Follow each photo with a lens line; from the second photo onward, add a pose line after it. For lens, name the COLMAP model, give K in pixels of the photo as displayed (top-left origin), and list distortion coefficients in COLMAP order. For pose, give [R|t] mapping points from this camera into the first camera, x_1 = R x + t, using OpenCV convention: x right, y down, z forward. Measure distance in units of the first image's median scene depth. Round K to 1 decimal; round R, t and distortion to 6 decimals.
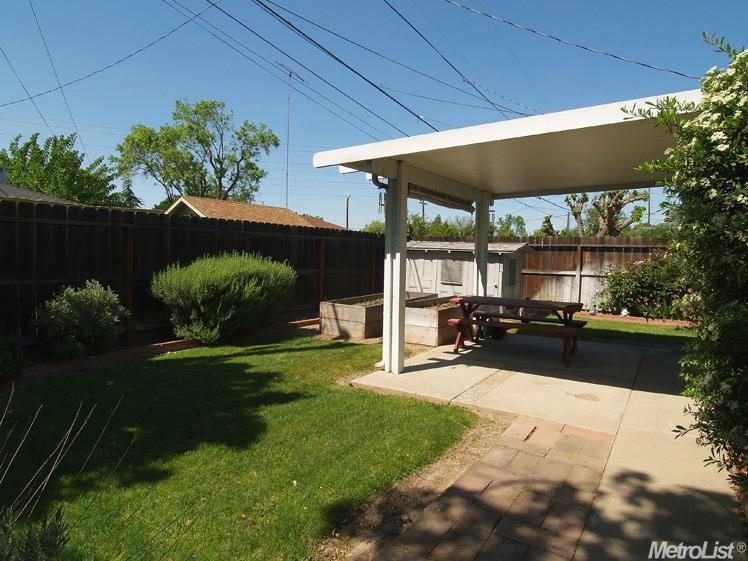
lens RADIAL K [[473.5, 0, 368.4], [0, 473.5, 279.3], [0, 0, 1]] dist [-0.031479, 0.002150]
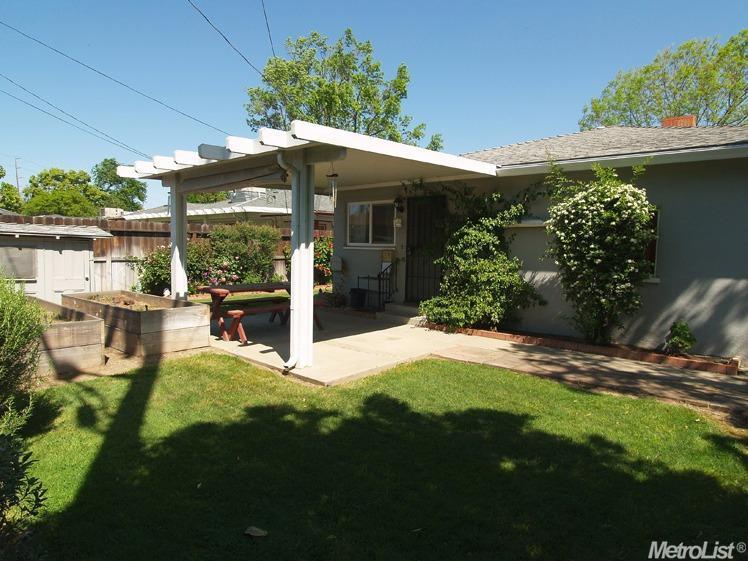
lens RADIAL K [[473.5, 0, 368.4], [0, 473.5, 279.3], [0, 0, 1]] dist [-0.031479, 0.002150]
pose [[0.134008, -0.086075, 0.987235, -0.815018], [0.043819, 0.995761, 0.080871, -0.049126], [-0.990011, 0.032423, 0.137212, 0.691919]]
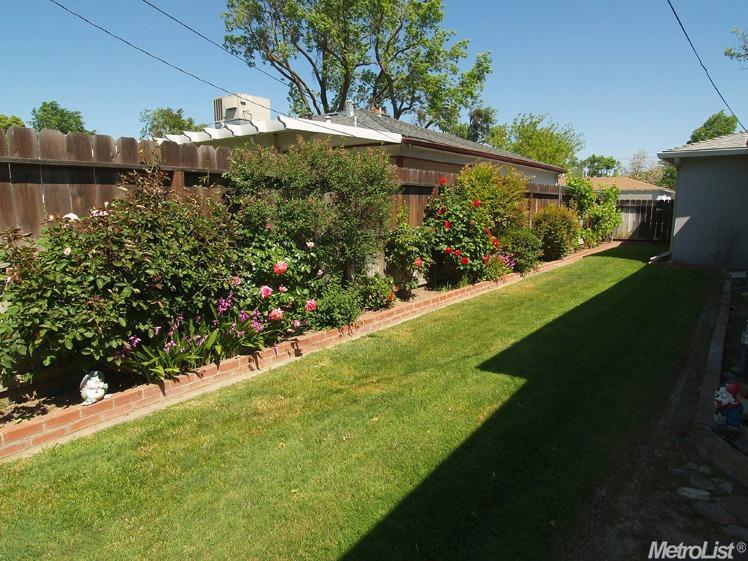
lens RADIAL K [[473.5, 0, 368.4], [0, 473.5, 279.3], [0, 0, 1]] dist [-0.031479, 0.002150]
pose [[0.077176, -0.173770, 0.981757, 0.503334], [0.059895, 0.983724, 0.169410, -0.063709], [-0.995217, 0.045728, 0.086328, 1.417403]]
